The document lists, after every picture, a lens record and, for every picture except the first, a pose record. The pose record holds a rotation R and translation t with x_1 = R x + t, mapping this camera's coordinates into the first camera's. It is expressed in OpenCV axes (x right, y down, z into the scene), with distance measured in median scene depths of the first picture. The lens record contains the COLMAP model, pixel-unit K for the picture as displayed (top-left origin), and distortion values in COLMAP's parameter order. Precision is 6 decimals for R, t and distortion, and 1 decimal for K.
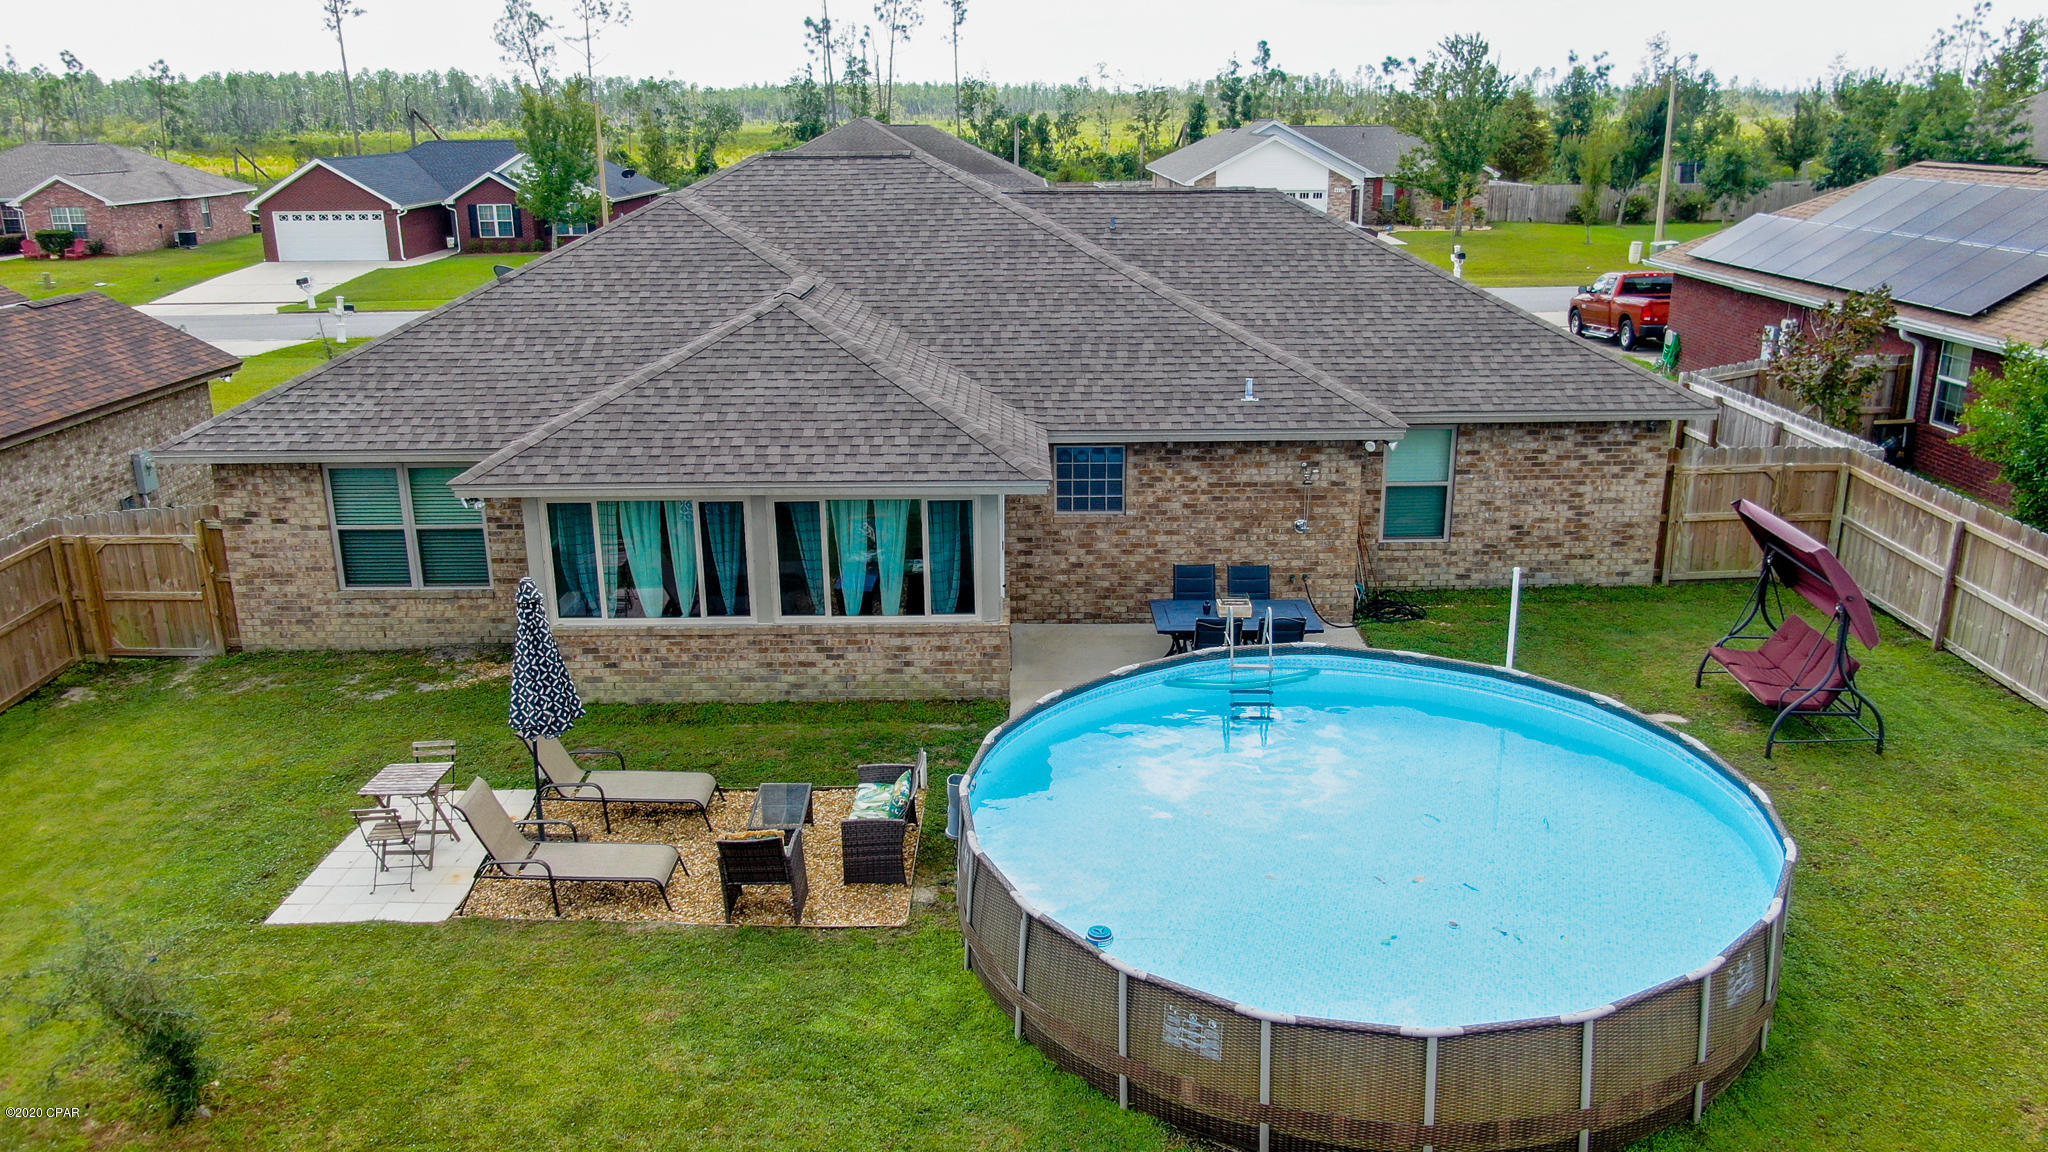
lens RADIAL K [[1509.3, 0, 1024.7], [0, 1509.3, 572.4], [0, 0, 1]] dist [-0.021087, -0.000077]
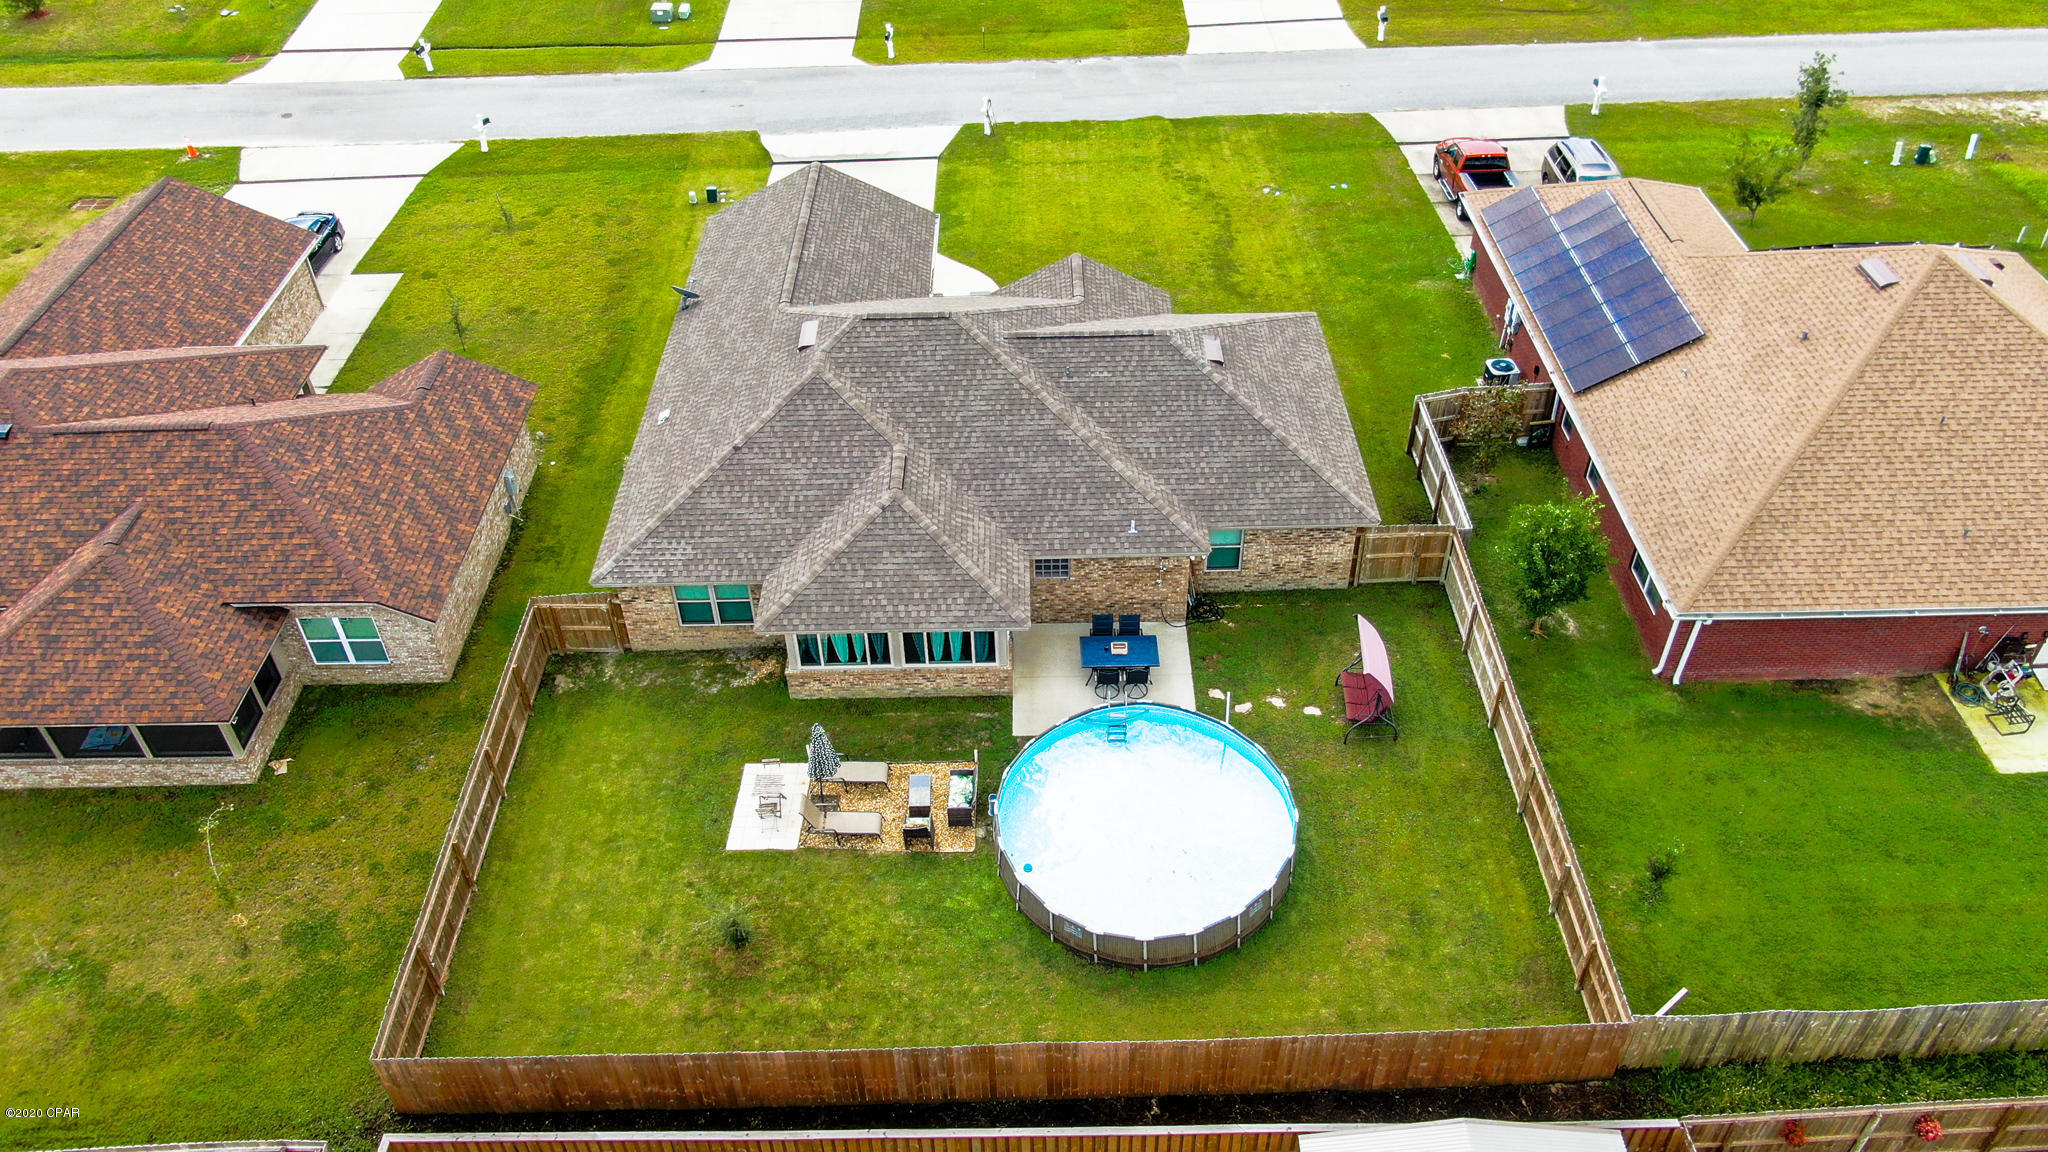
lens RADIAL K [[1509.3, 0, 1027.4], [0, 1509.3, 577.3], [0, 0, 1]] dist [-0.021087, -0.000077]
pose [[0.999955, -0.009159, -0.002638, 0.018443], [0.009456, 0.918697, 0.394850, -0.928325], [-0.001193, -0.394857, 0.918742, -0.917670]]
